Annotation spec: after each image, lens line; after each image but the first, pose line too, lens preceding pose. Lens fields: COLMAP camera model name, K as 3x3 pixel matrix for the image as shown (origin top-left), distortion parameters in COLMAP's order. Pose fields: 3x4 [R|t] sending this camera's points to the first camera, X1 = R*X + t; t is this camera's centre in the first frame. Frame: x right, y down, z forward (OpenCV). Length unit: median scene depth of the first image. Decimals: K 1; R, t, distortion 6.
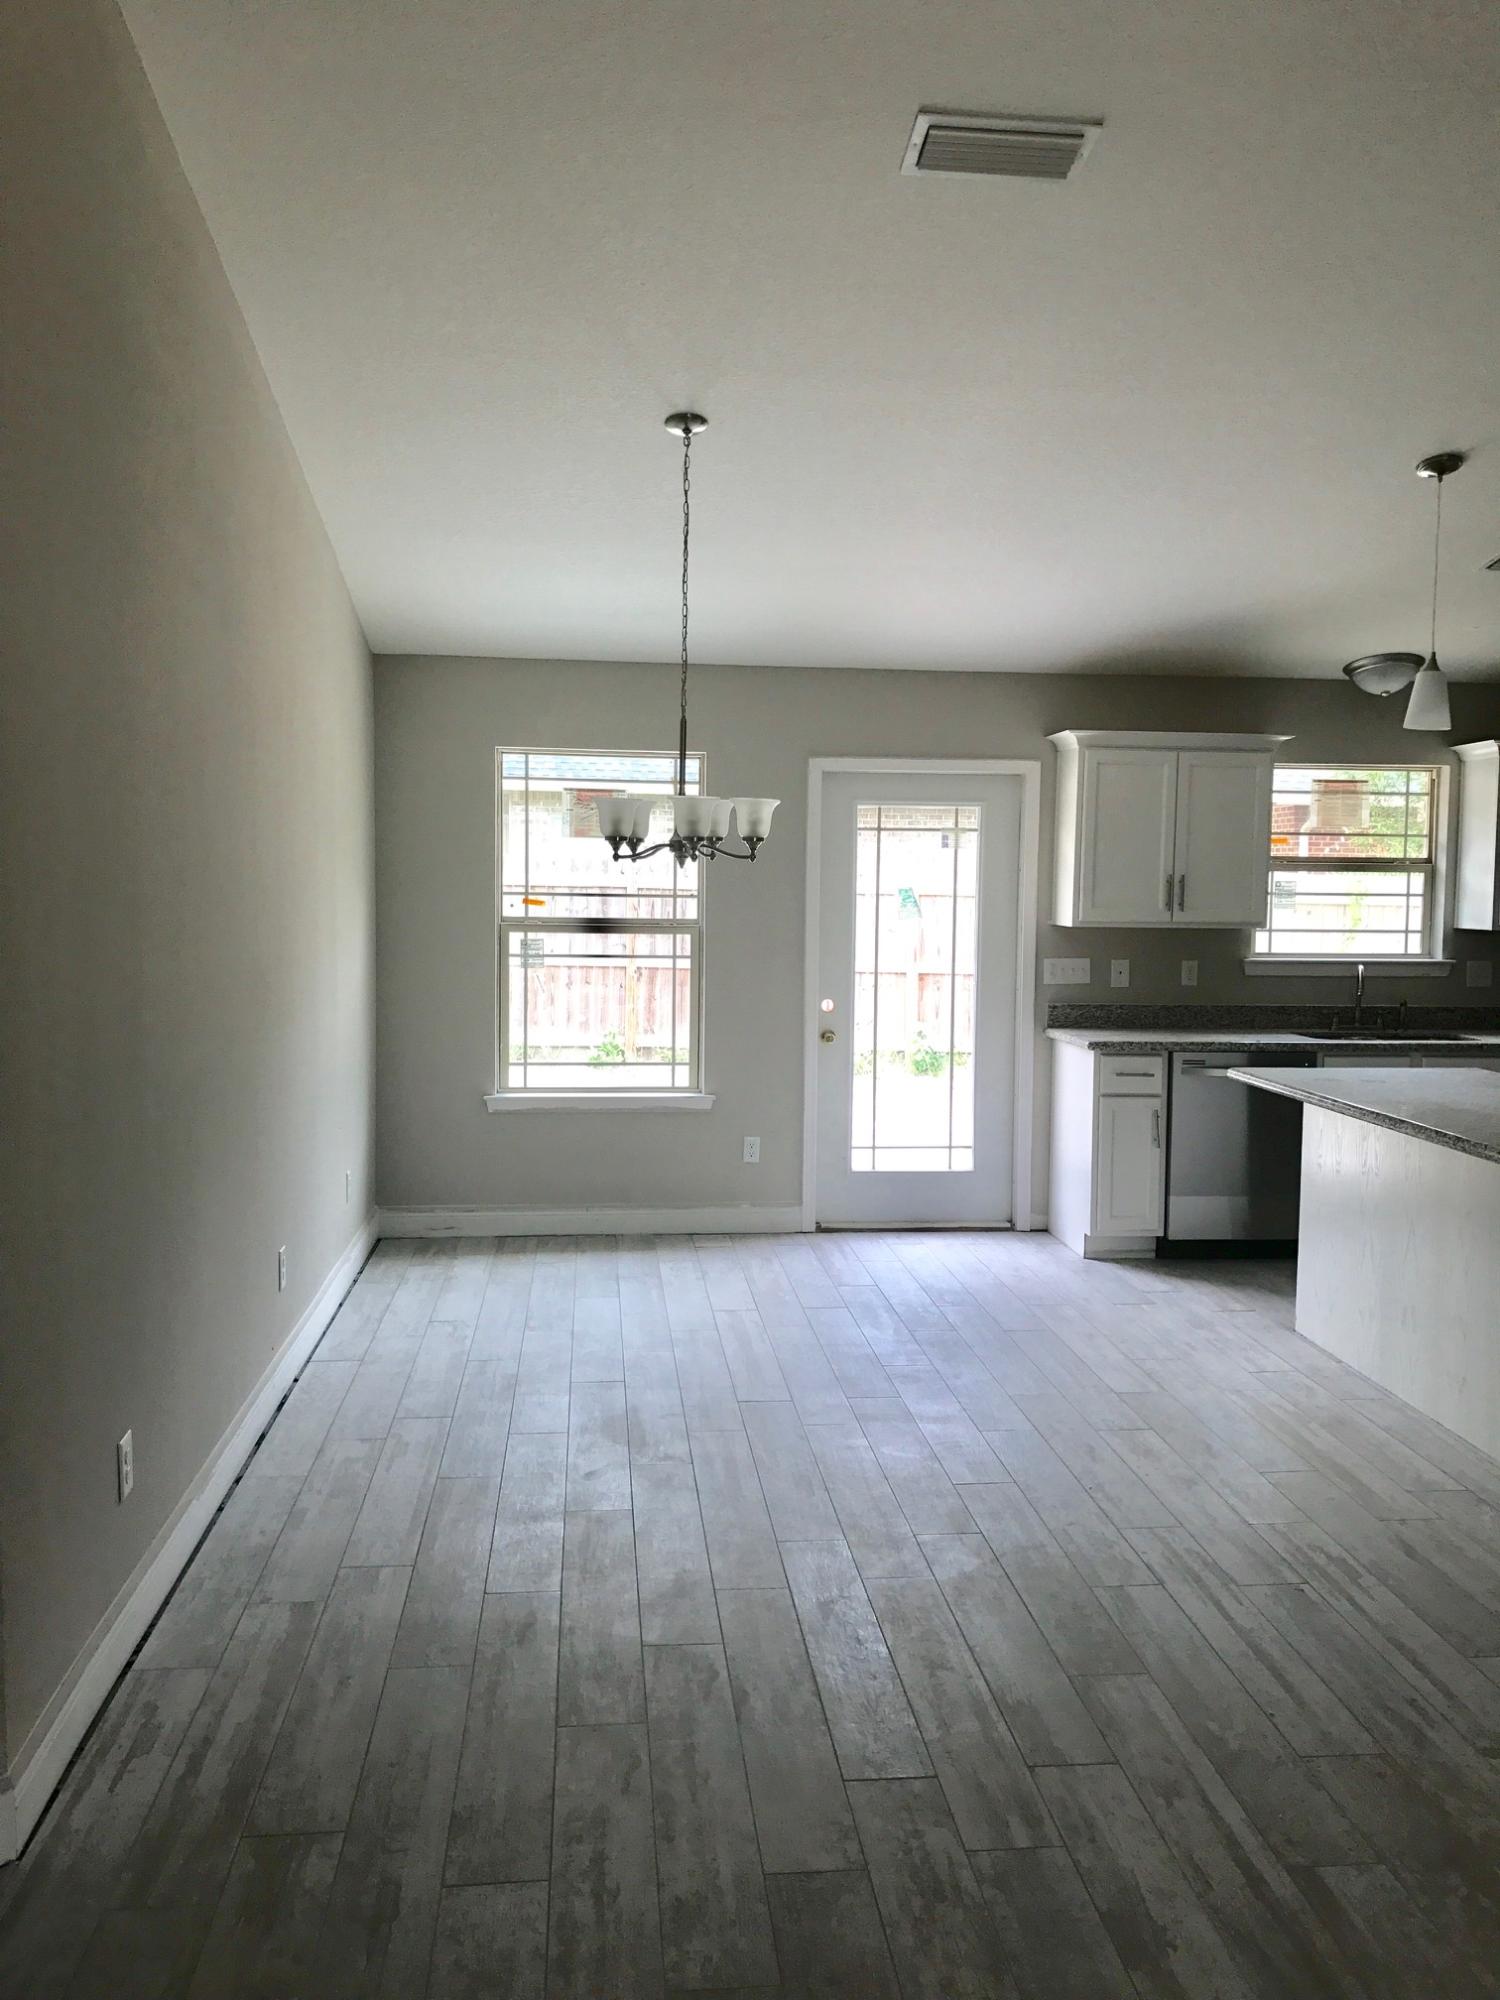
lens RADIAL K [[1640.9, 0, 754.7], [0, 1640.9, 990.3], [0, 0, 1]] dist [0.041510, -0.044887]
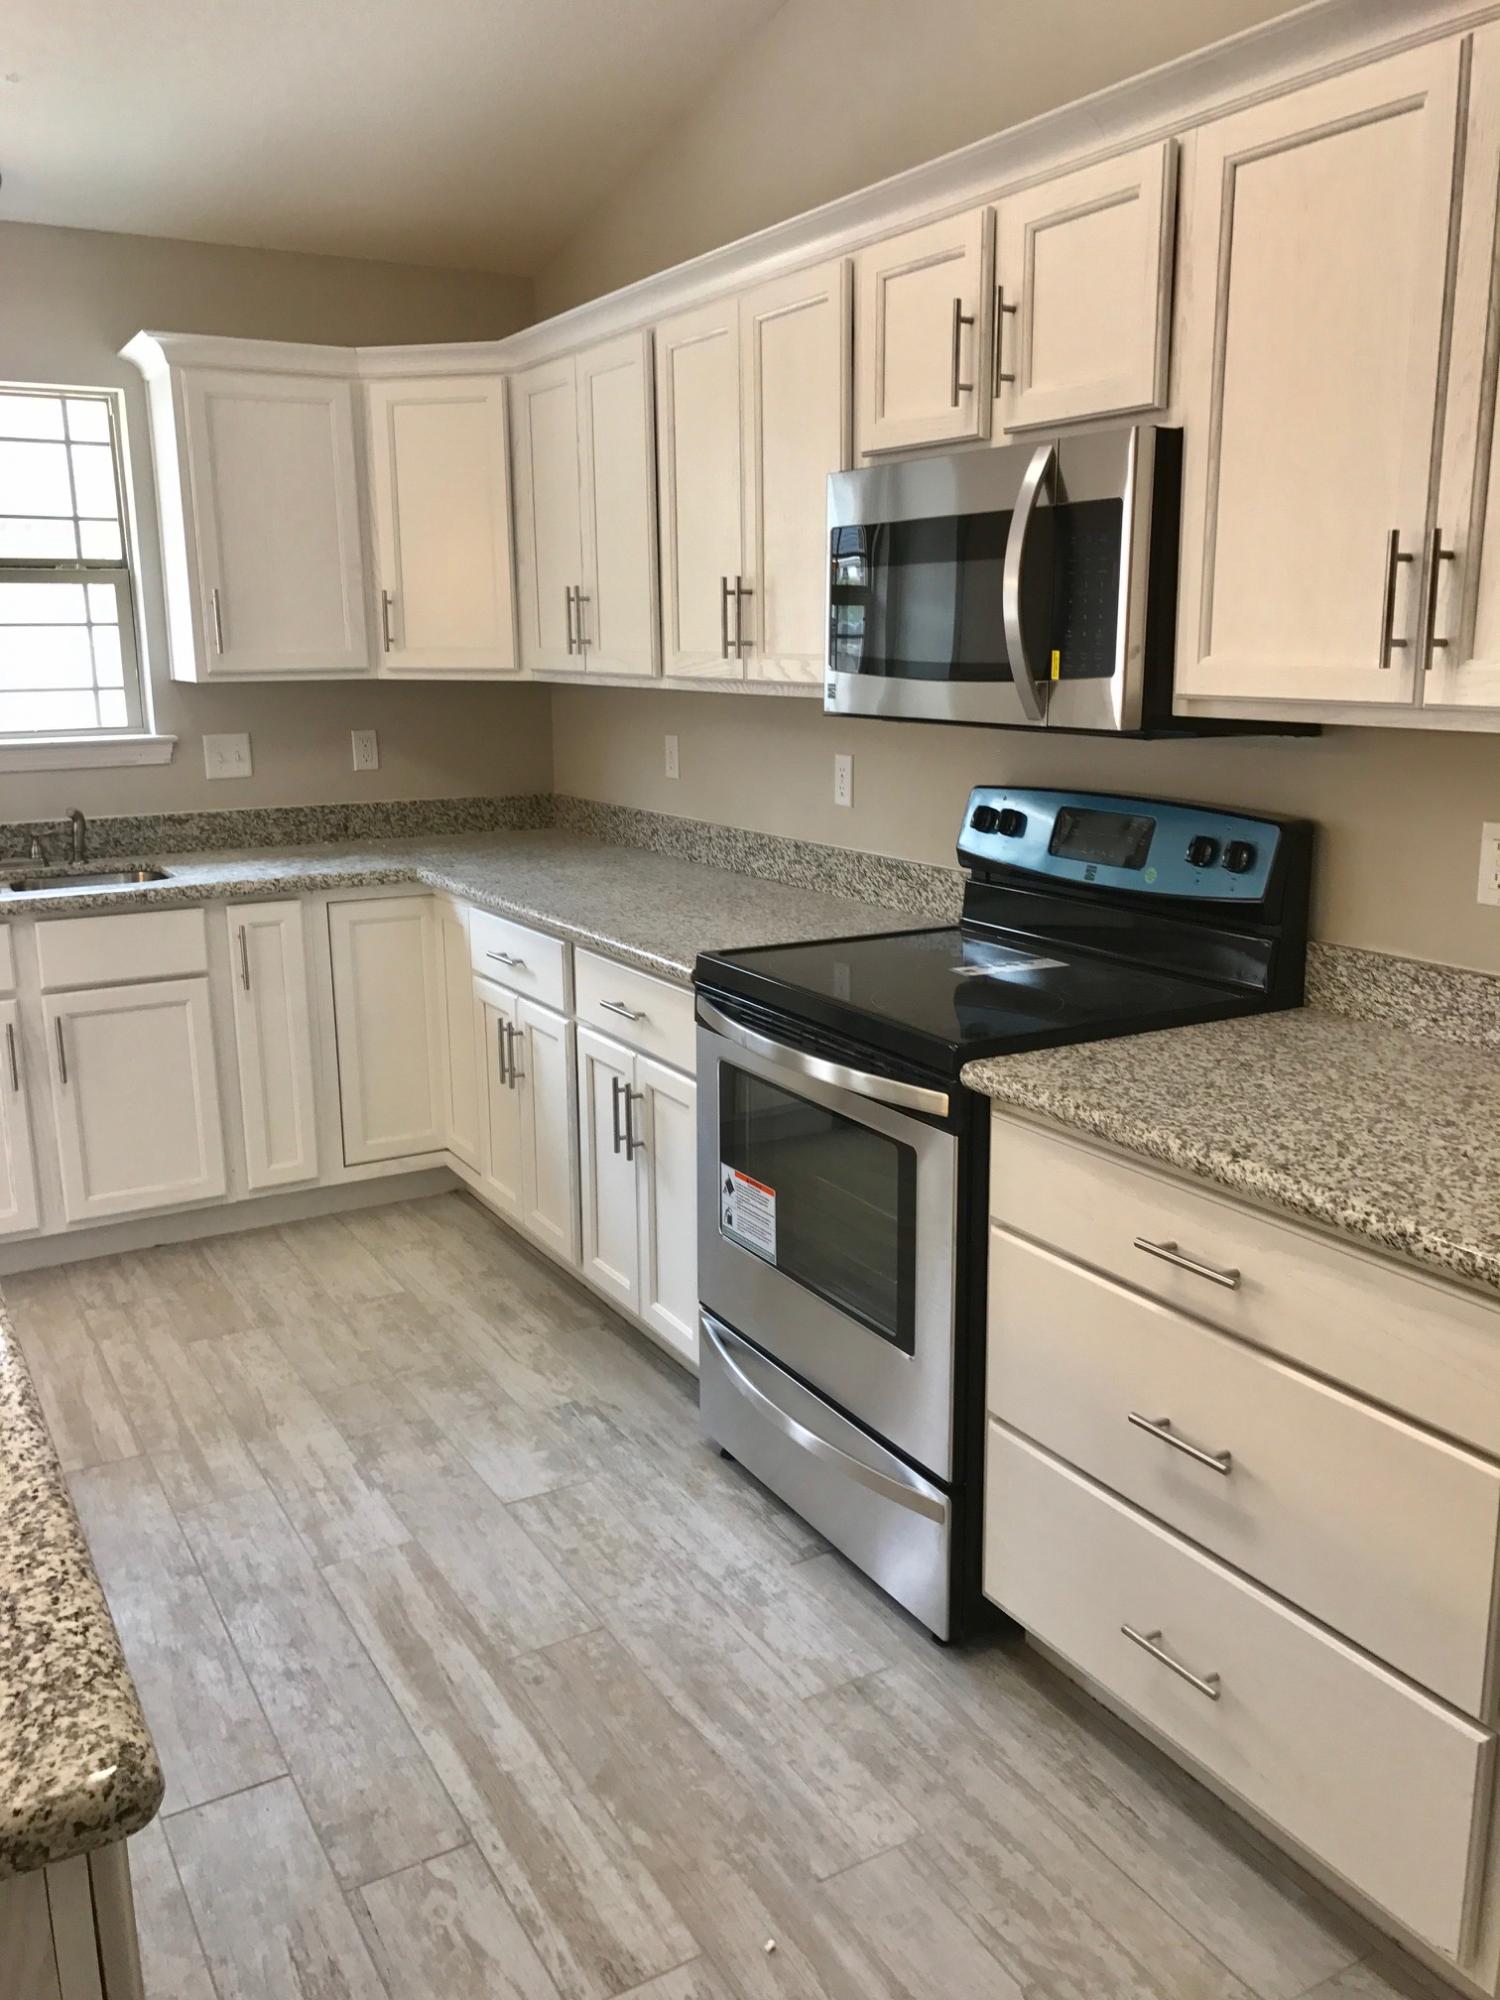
lens RADIAL K [[1632.2, 0, 807.7], [0, 1632.2, 999.5], [0, 0, 1]] dist [-0.000819, 0.004064]
pose [[0.902190, -0.111702, 0.416625, 0.425015], [0.045567, 0.985163, 0.165460, -0.013408], [-0.428926, -0.130292, 0.893894, 0.420292]]
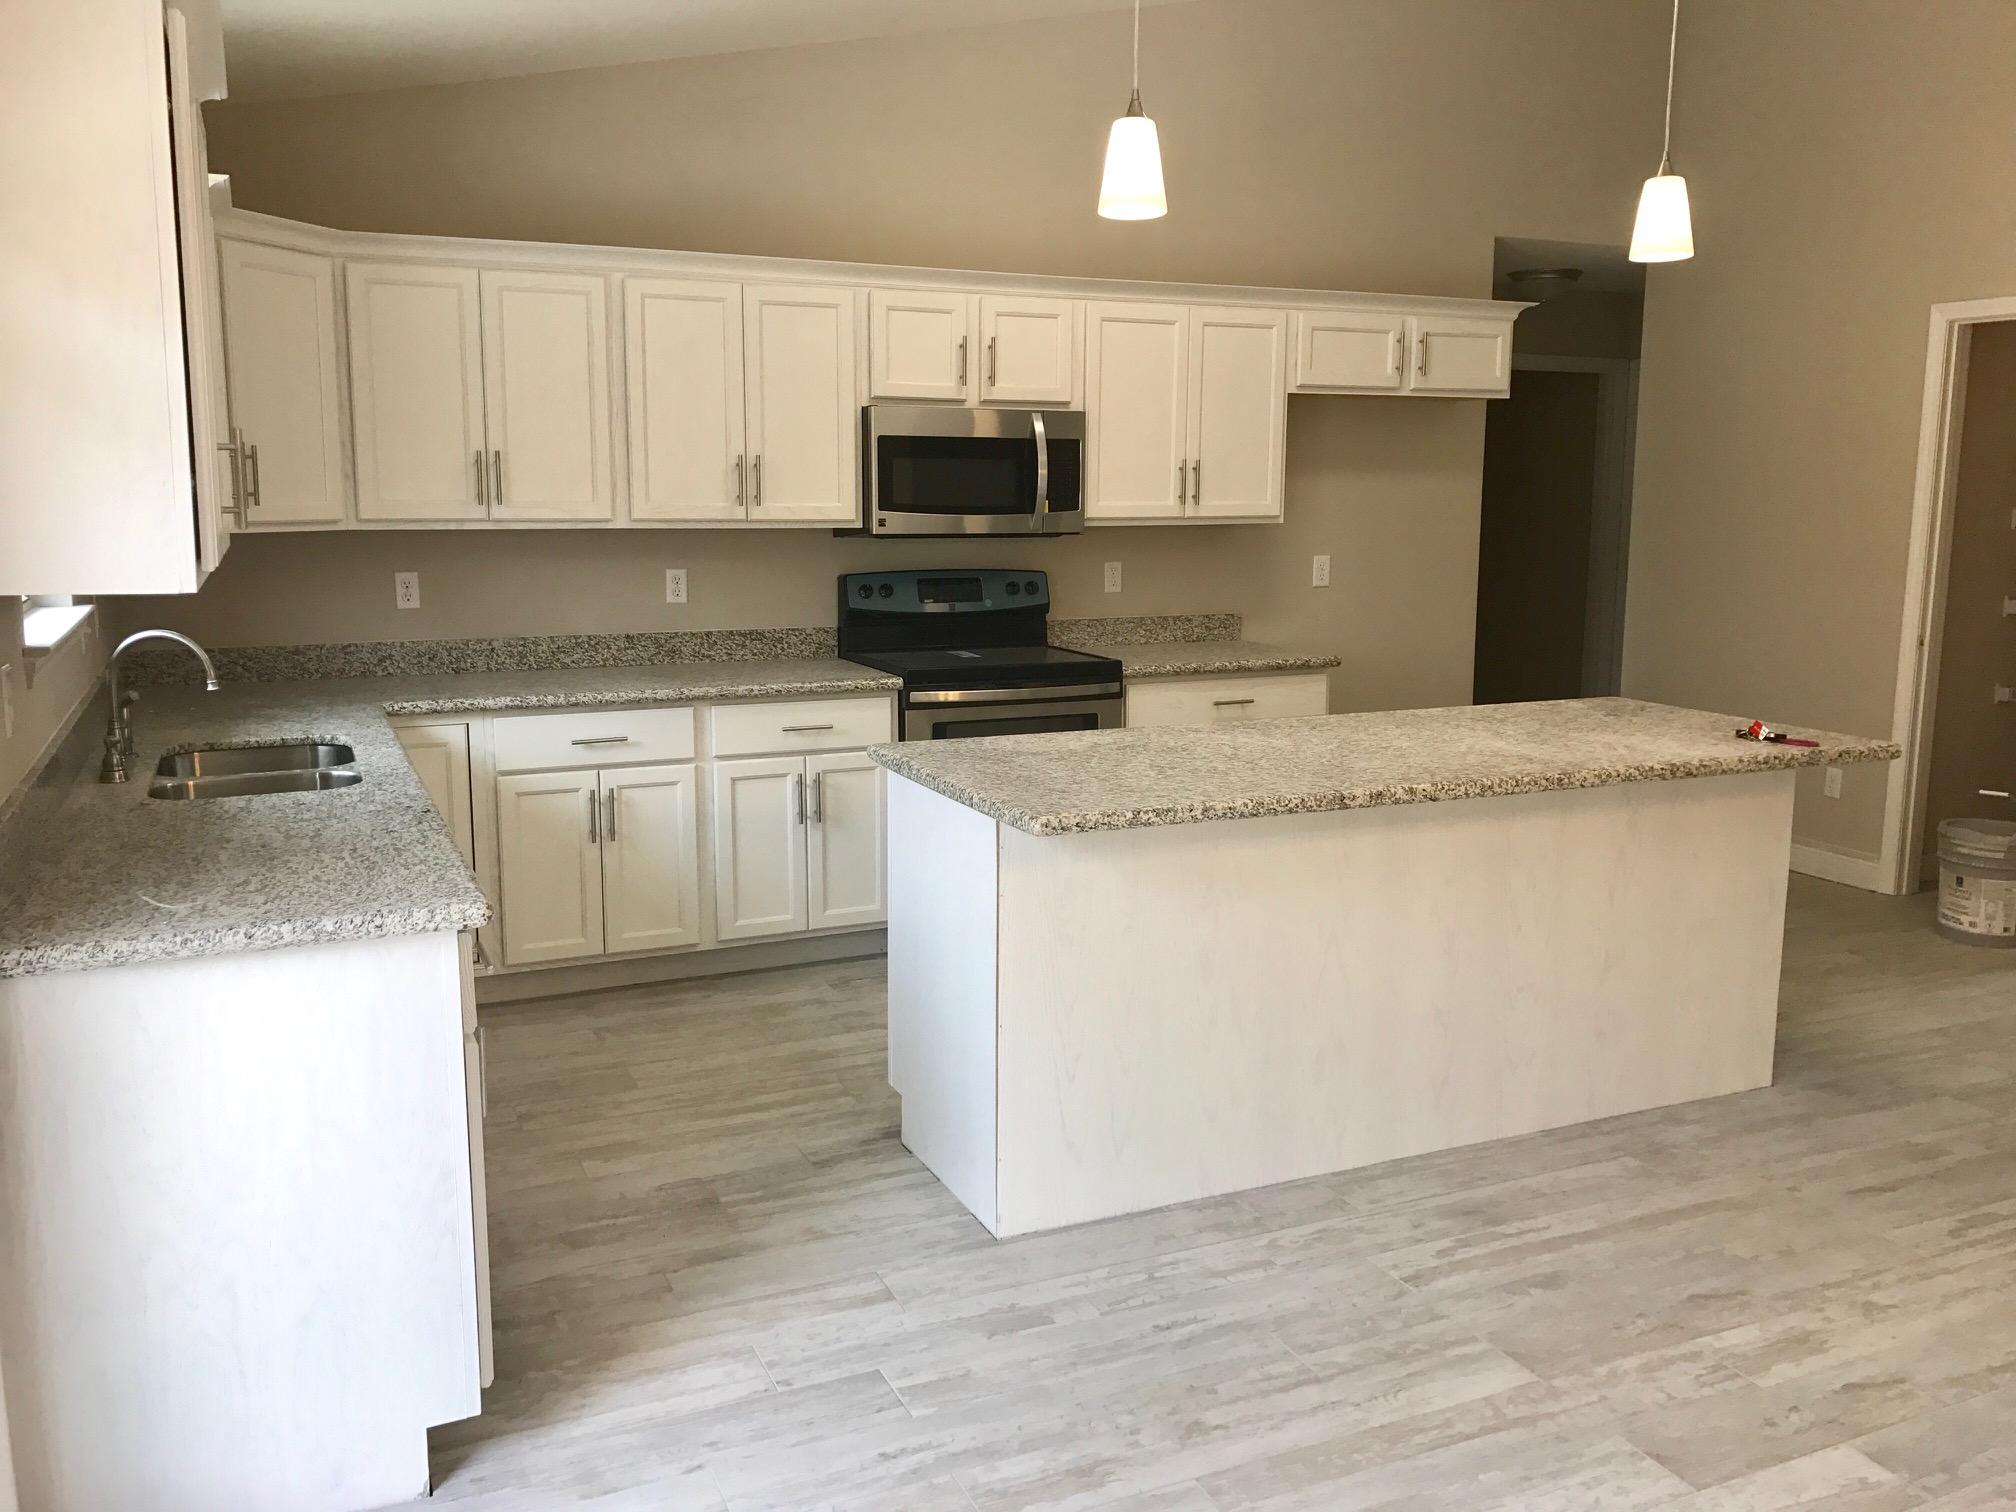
lens RADIAL K [[1645.3, 0, 959.4], [0, 1645.3, 743.1], [0, 0, 1]] dist [-0.000819, 0.004064]
pose [[-0.318955, -0.156615, 0.934740, -0.157195], [0.051664, 0.981913, 0.182148, -0.060507], [-0.946361, 0.106389, -0.305095, 1.036953]]
